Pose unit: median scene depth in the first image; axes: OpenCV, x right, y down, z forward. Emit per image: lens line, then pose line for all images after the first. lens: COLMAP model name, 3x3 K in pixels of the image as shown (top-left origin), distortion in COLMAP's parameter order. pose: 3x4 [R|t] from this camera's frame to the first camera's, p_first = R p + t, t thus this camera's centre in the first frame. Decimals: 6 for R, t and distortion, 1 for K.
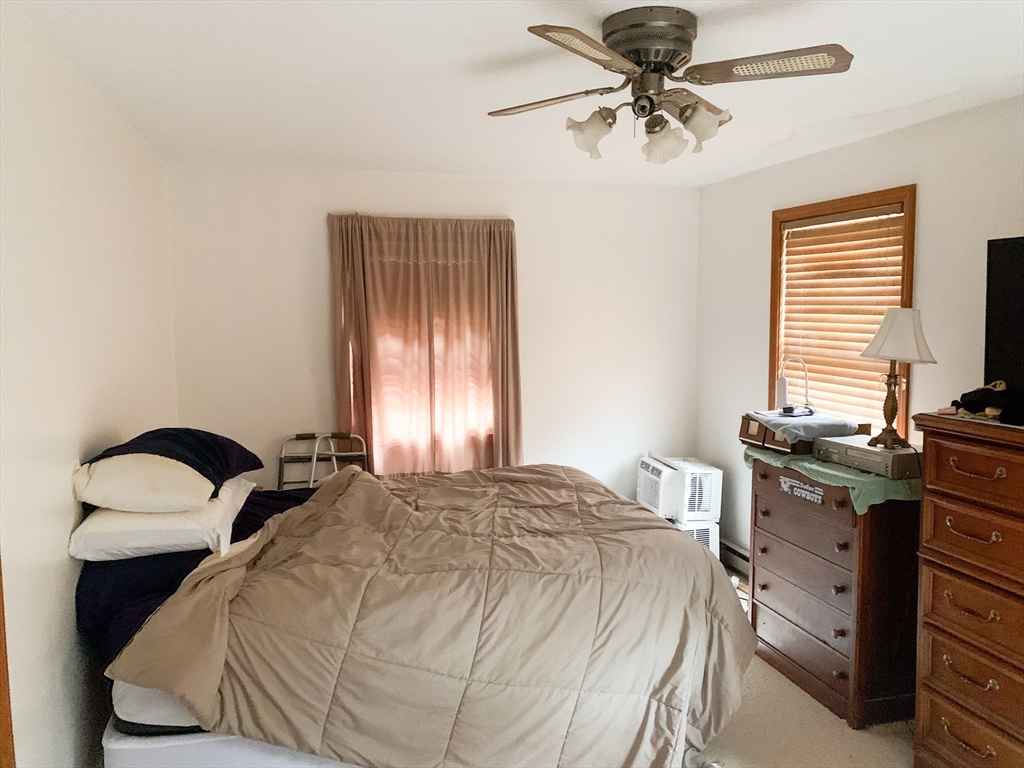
lens RADIAL K [[779.8, 0, 512.1], [0, 779.8, 376.0], [0, 0, 1]] dist [0.002360, 0.009961]
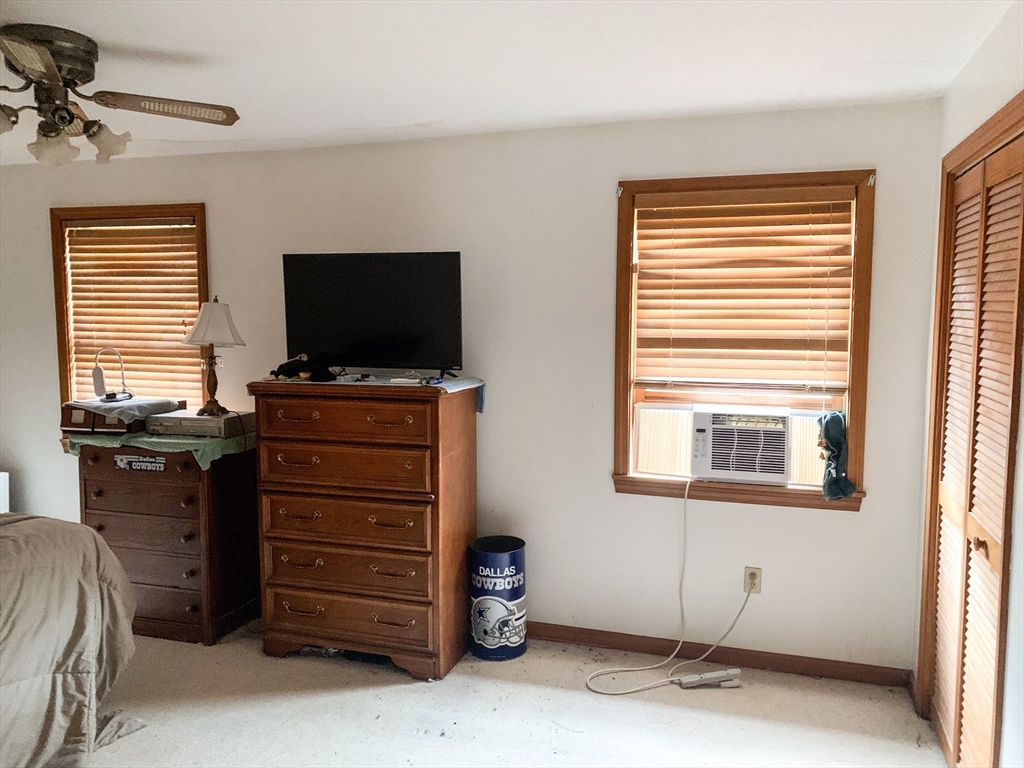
lens RADIAL K [[806.1, 0, 512.0], [0, 806.1, 384.0], [0, 0, 1]] dist [-0.001945, -0.000827]
pose [[0.550460, -0.073352, 0.831633, -0.323826], [0.067589, 0.996778, 0.043180, 0.019073], [-0.832121, 0.032440, 0.553644, -0.108478]]
